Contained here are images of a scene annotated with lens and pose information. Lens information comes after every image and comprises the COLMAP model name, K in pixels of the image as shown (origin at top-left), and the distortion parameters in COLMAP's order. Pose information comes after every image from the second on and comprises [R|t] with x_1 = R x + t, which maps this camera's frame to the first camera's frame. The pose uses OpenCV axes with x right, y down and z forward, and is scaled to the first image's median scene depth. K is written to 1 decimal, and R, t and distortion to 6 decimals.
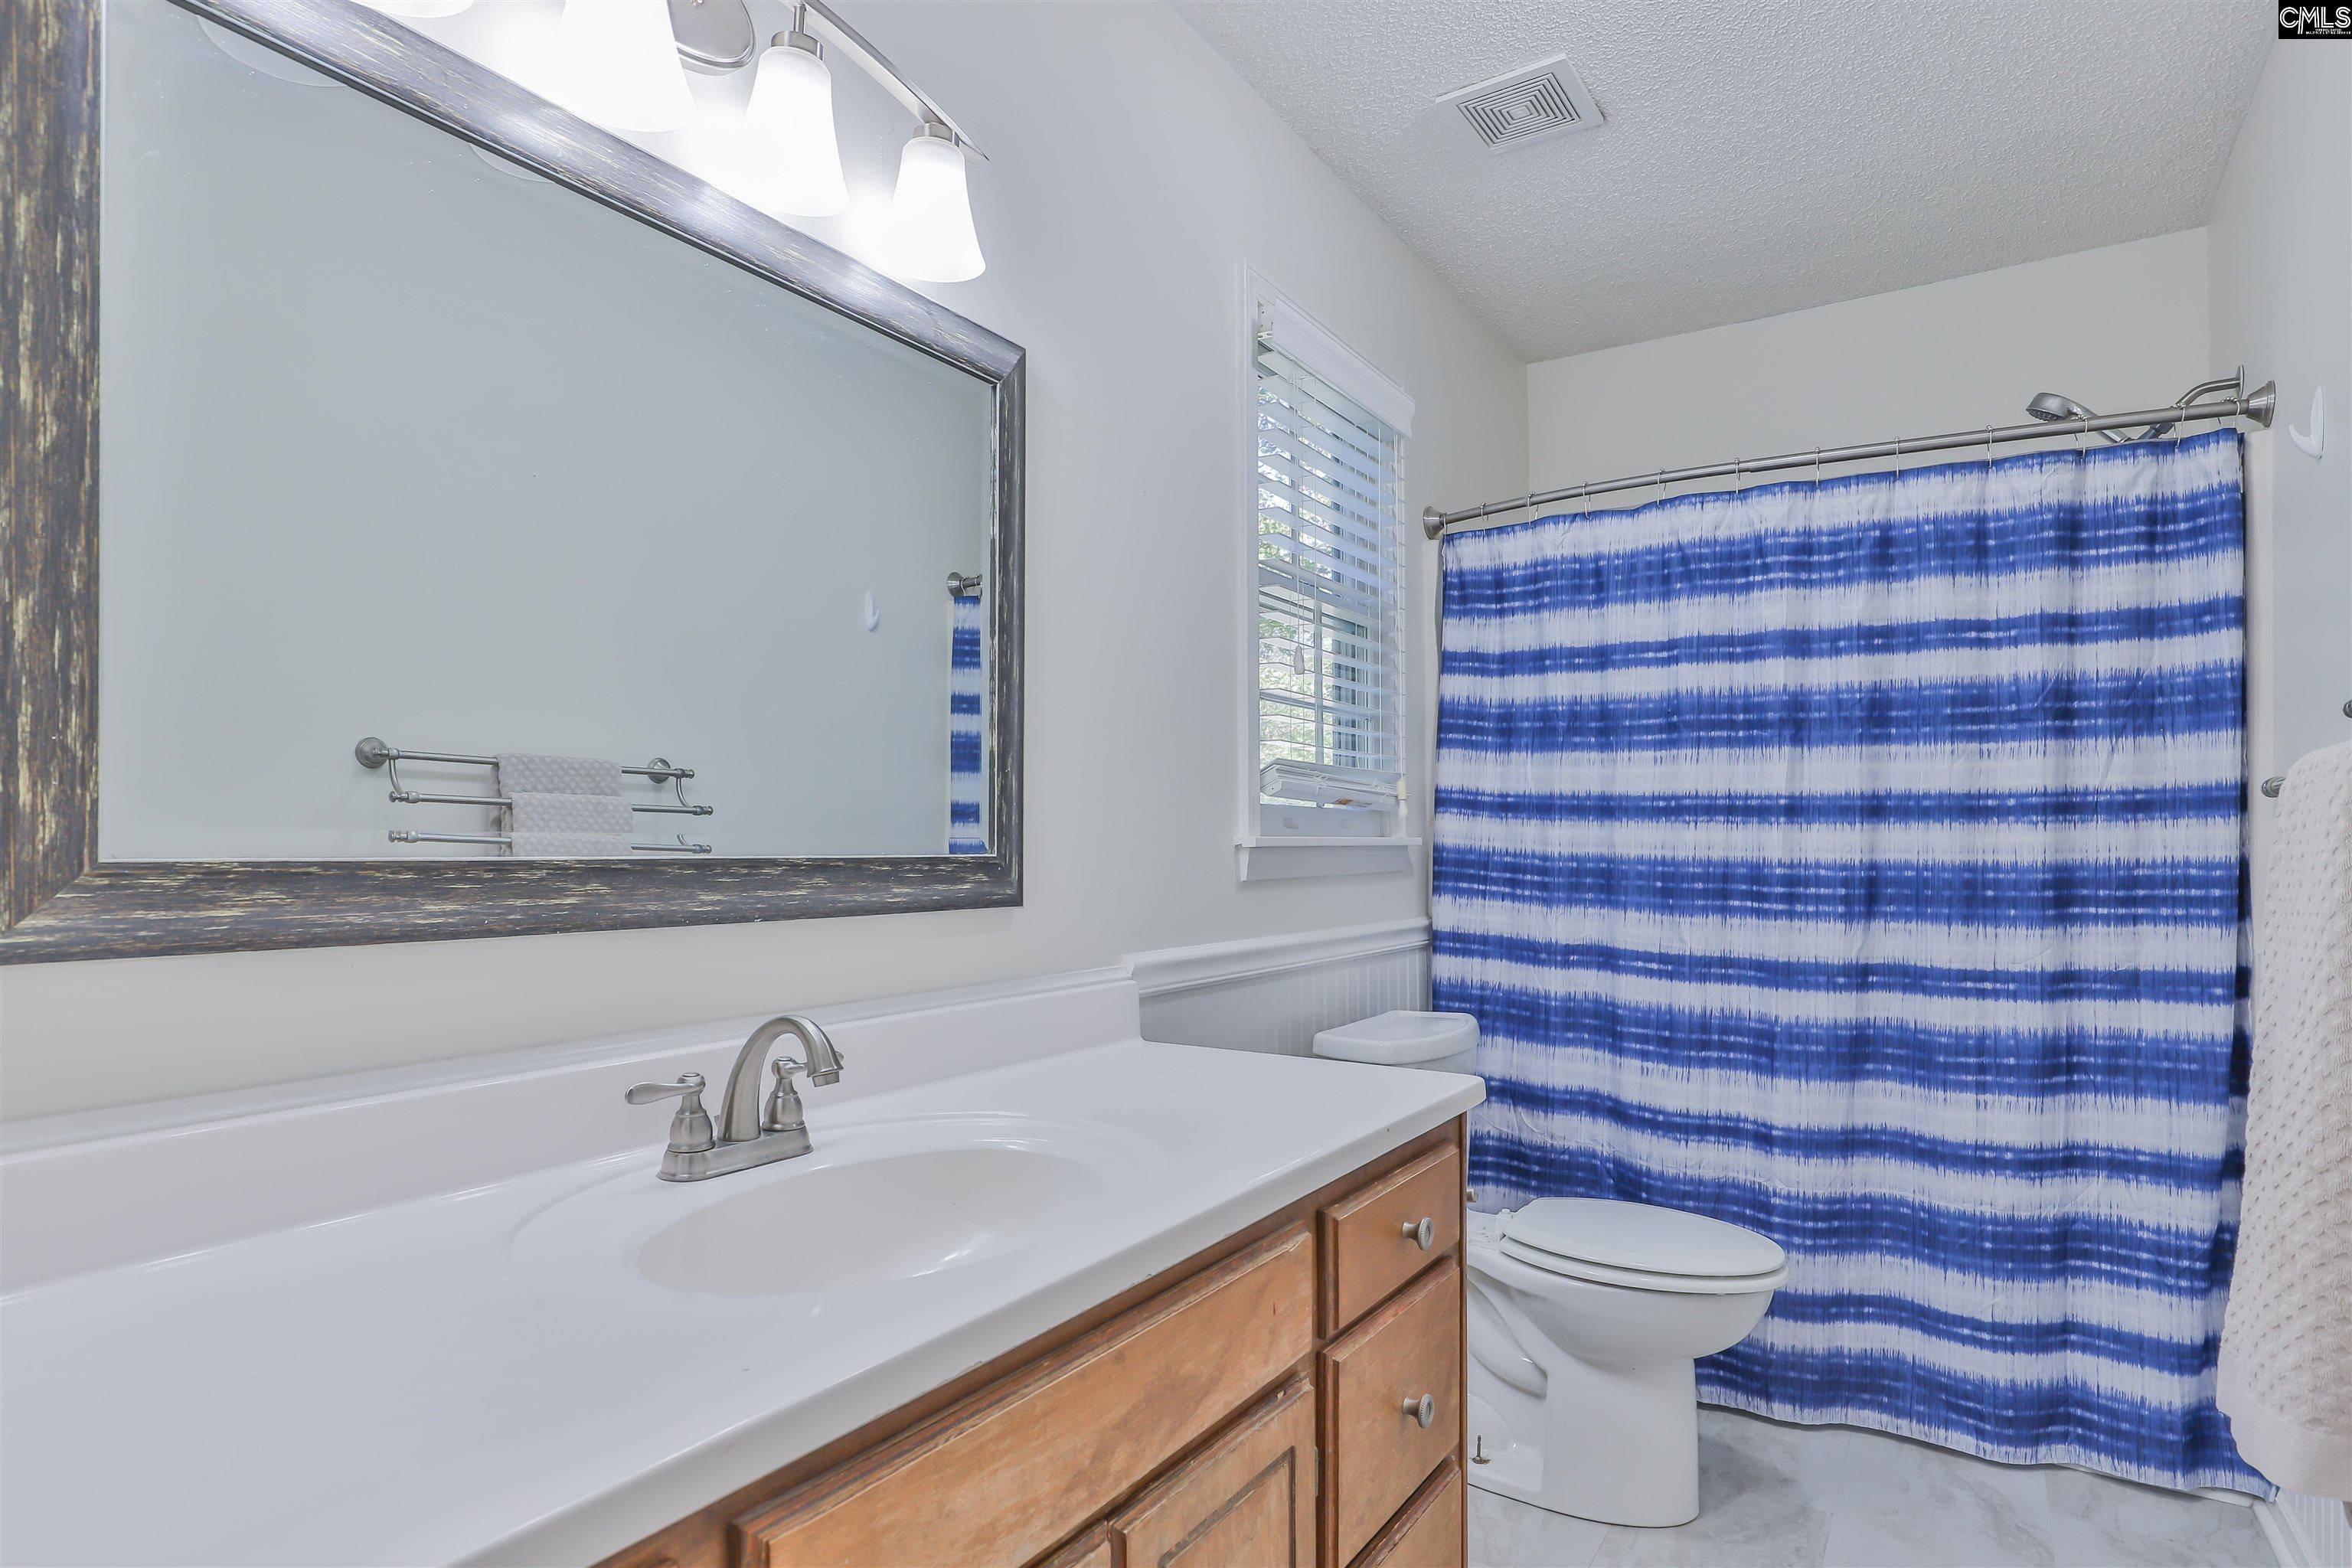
lens RADIAL K [[1233.5, 0, 1179.8], [0, 1233.5, 753.1], [0, 0, 1]] dist [-0.011408, -0.000184]
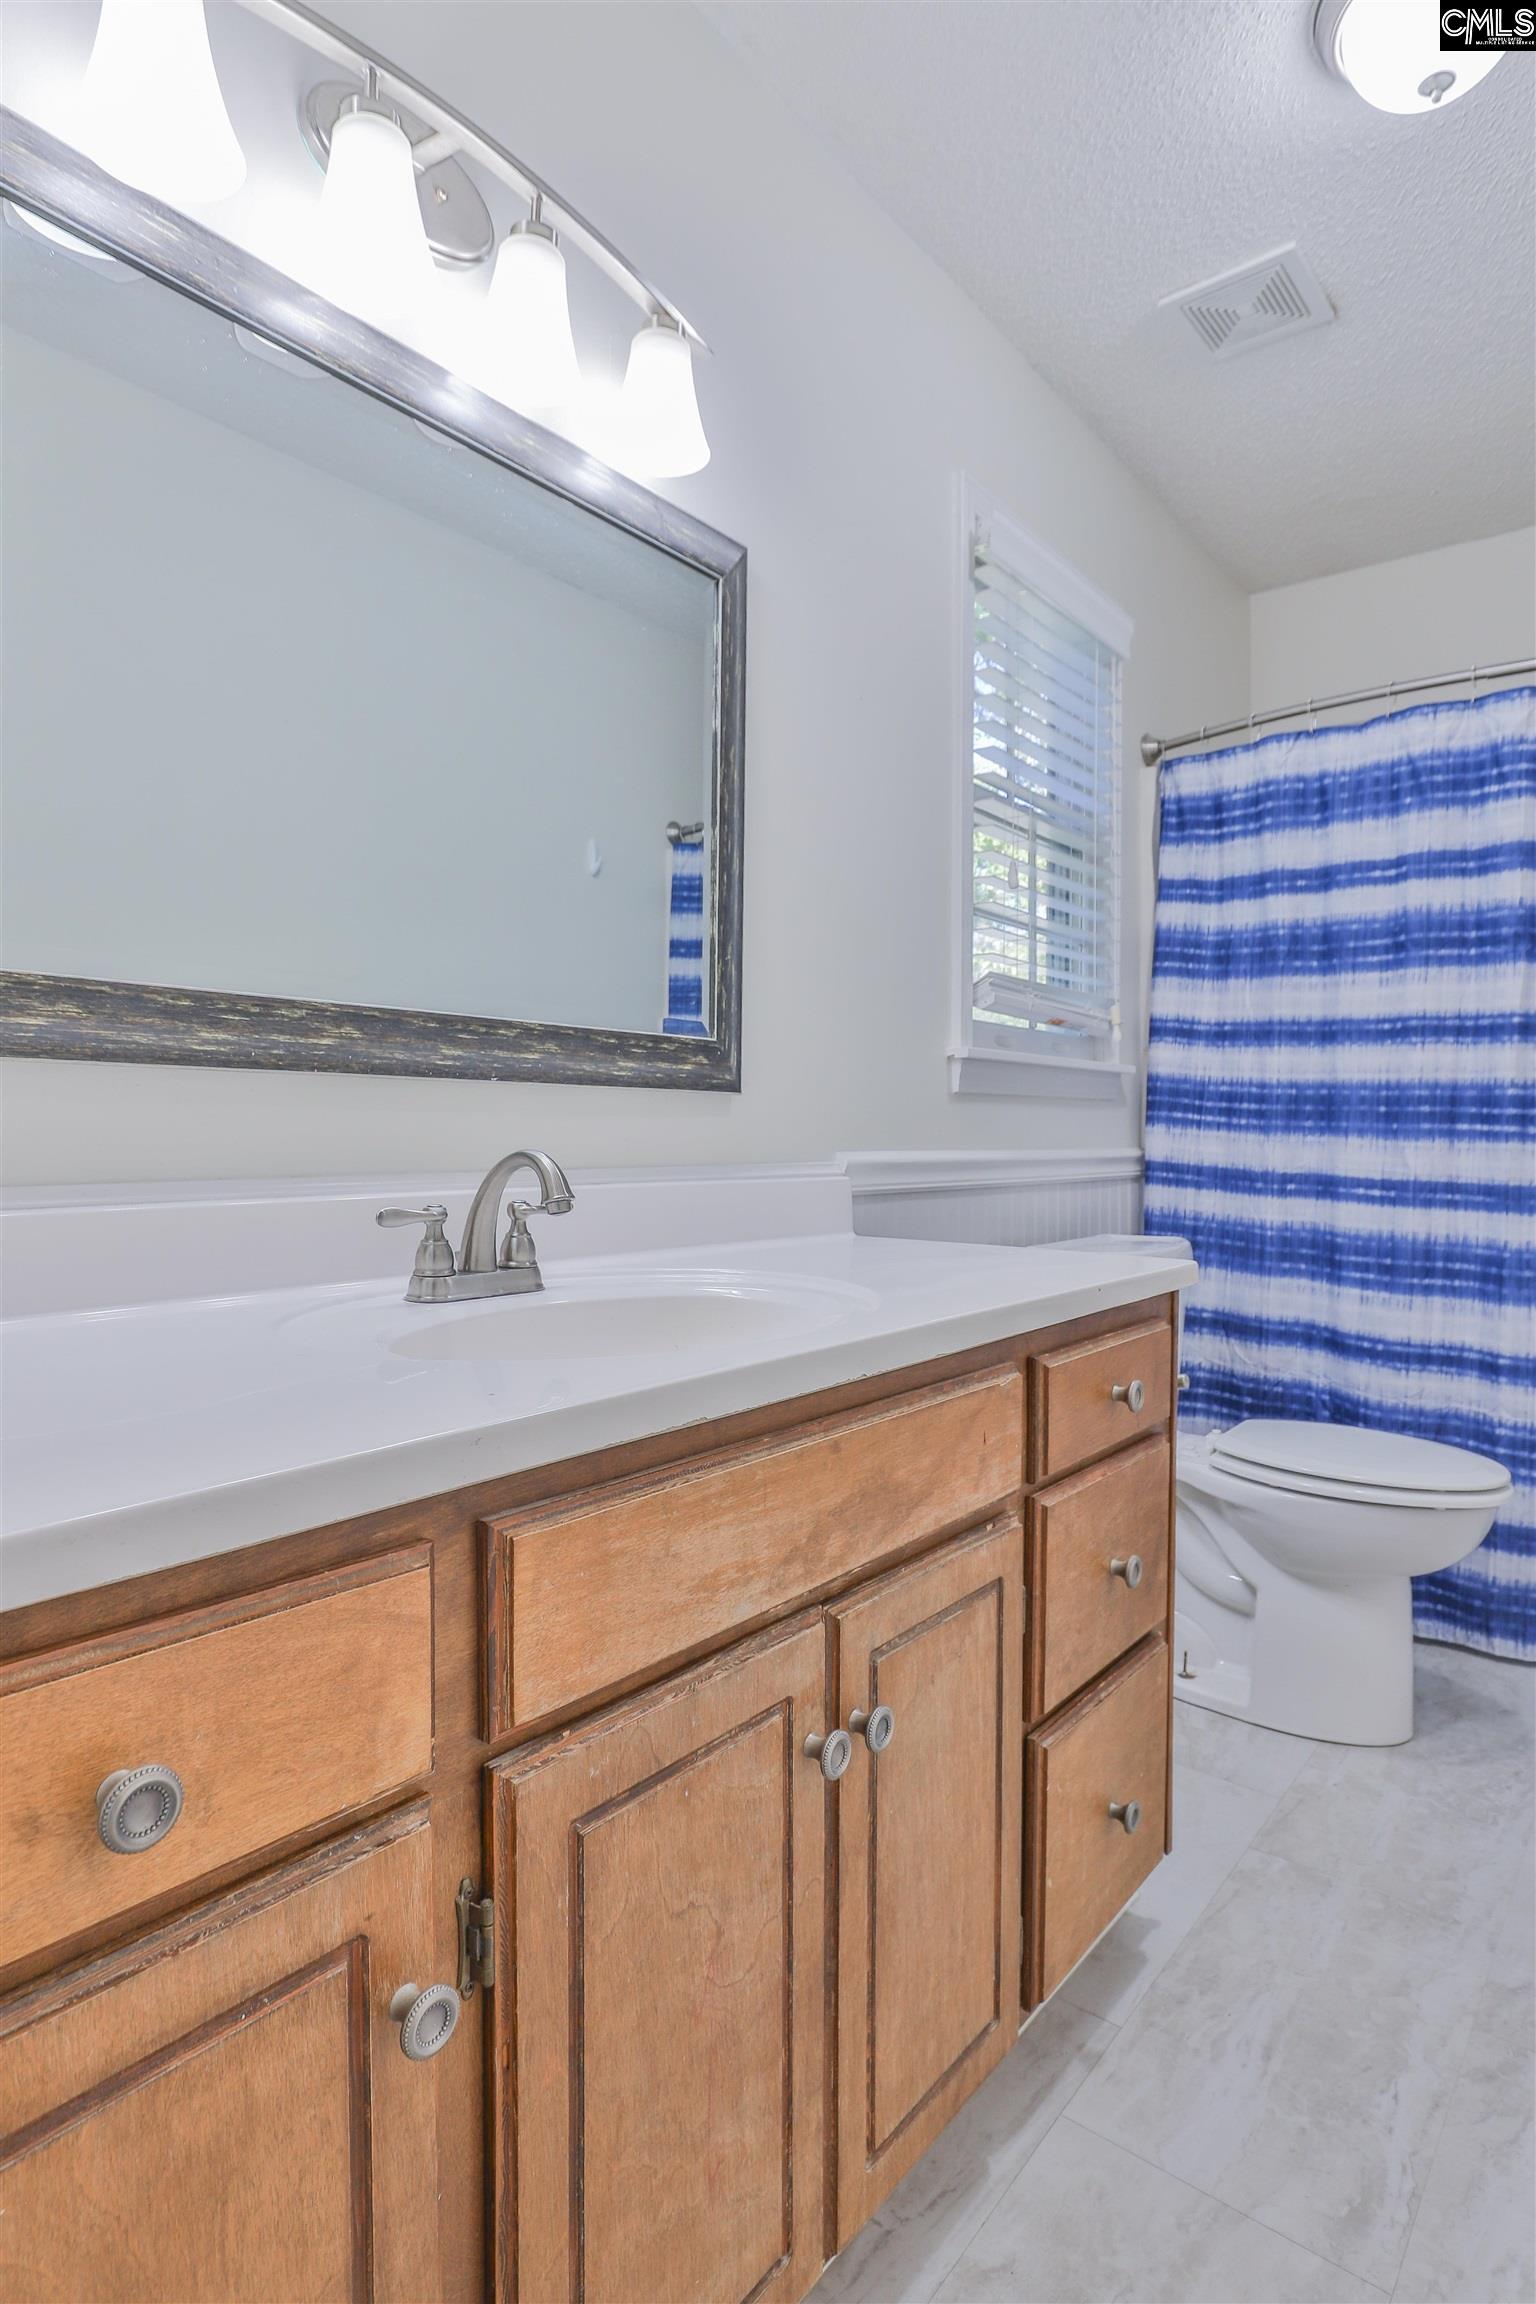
lens RADIAL K [[1225.4, 0, 759.6], [0, 1225.4, 1147.1], [0, 0, 1]] dist [-0.014606, -0.000283]
pose [[0.994783, 0.009299, -0.101587, -0.005564], [-0.007046, 0.999722, 0.022518, 0.121879], [0.101769, -0.021685, 0.994572, -0.019212]]
